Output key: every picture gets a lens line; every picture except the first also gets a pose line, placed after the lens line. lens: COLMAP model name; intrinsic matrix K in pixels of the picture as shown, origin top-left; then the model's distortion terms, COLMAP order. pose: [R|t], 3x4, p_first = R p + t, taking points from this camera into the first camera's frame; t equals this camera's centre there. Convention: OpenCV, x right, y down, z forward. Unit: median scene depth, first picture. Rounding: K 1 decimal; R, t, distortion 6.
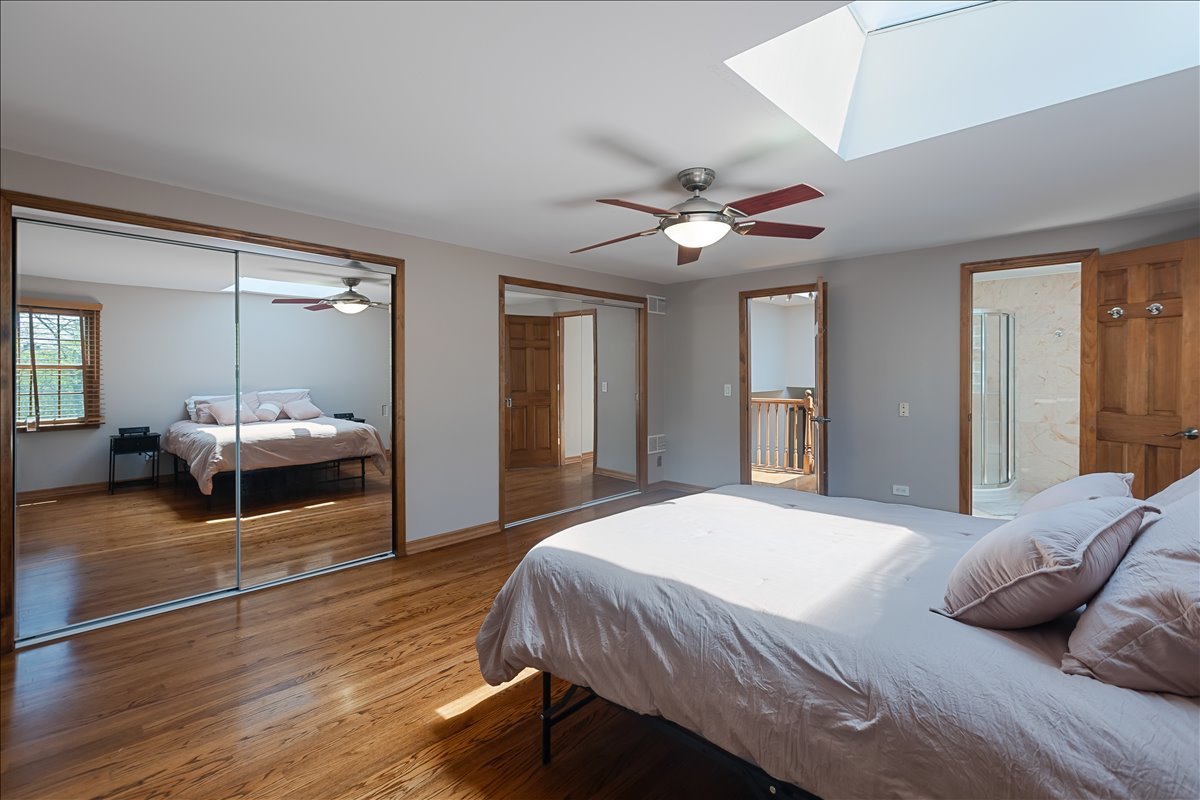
lens RADIAL K [[543.4, 0, 601.6], [0, 543.4, 391.5], [0, 0, 1]] dist [-0.001726, -0.000510]
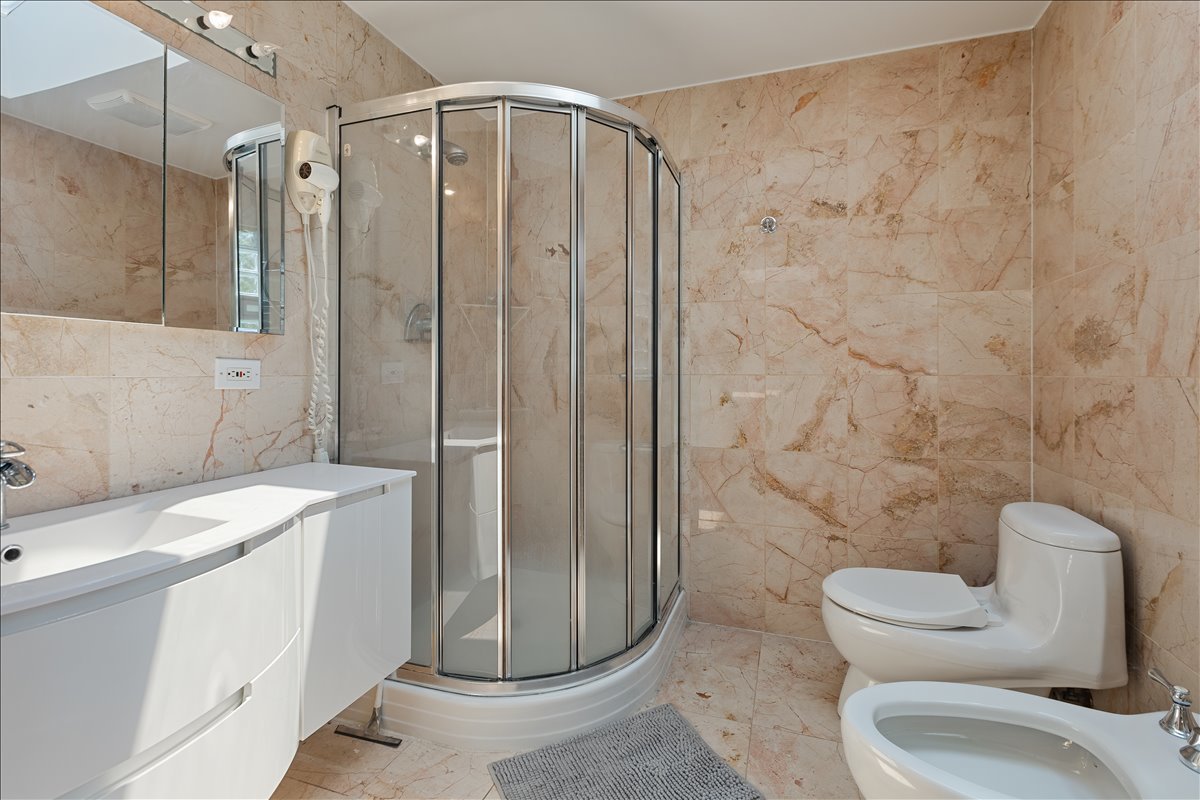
lens RADIAL K [[543.4, 0, 601.6], [0, 543.4, 391.5], [0, 0, 1]] dist [-0.001726, -0.000510]
pose [[0.917599, -0.001580, 0.397503, 0.696603], [-0.000320, 0.999989, 0.004714, 0.016598], [-0.397506, -0.004453, 0.917589, 0.832953]]
